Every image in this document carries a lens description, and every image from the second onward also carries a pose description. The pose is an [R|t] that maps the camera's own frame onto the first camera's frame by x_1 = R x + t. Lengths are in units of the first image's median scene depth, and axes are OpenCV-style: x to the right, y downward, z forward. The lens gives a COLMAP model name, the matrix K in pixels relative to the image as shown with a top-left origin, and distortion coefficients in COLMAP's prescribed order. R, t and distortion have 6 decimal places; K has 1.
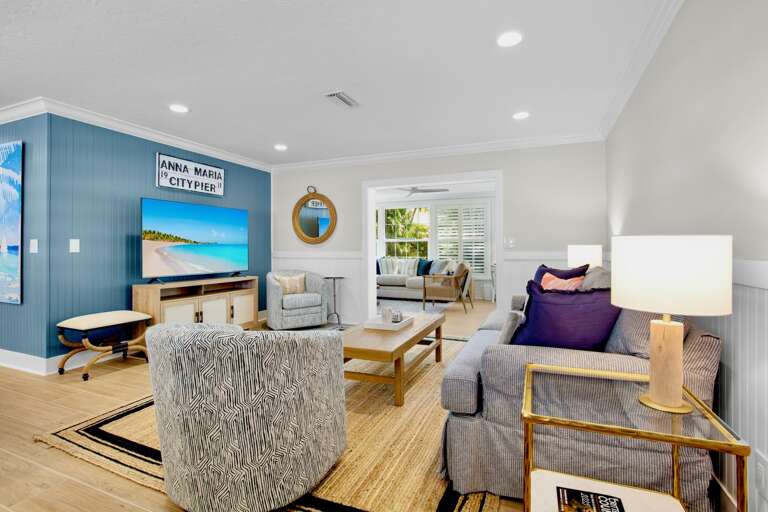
lens RADIAL K [[376.3, 0, 388.7], [0, 376.3, 248.7], [0, 0, 1]] dist [-0.010782, -0.000042]
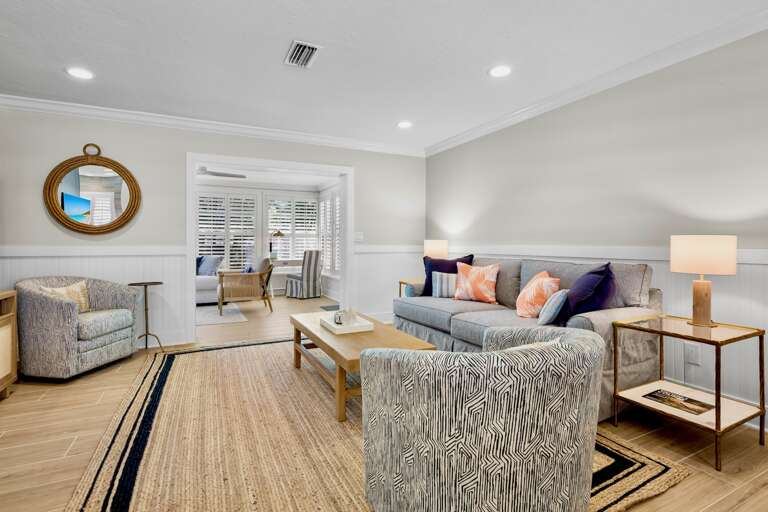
lens RADIAL K [[376.3, 0, 382.6], [0, 376.3, 248.9], [0, 0, 1]] dist [-0.010782, -0.000042]
pose [[0.656054, -0.008778, 0.754663, -0.440928], [-0.002947, 0.999895, 0.014193, 0.002145], [-0.754708, -0.011535, 0.655959, 0.247908]]
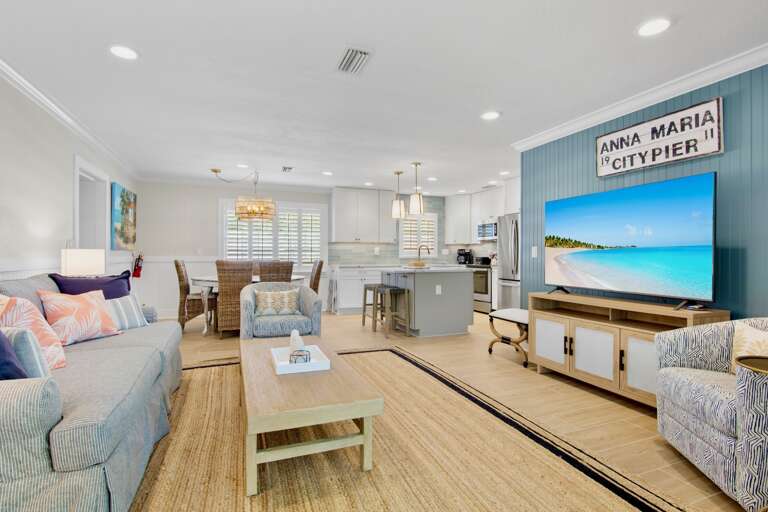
lens RADIAL K [[376.3, 0, 387.9], [0, 376.3, 254.5], [0, 0, 1]] dist [-0.010782, -0.000042]
pose [[-0.701679, -0.005639, -0.712471, 0.245915], [-0.000871, 0.999975, -0.007056, 0.002536], [0.712493, -0.004331, -0.701666, 1.115138]]
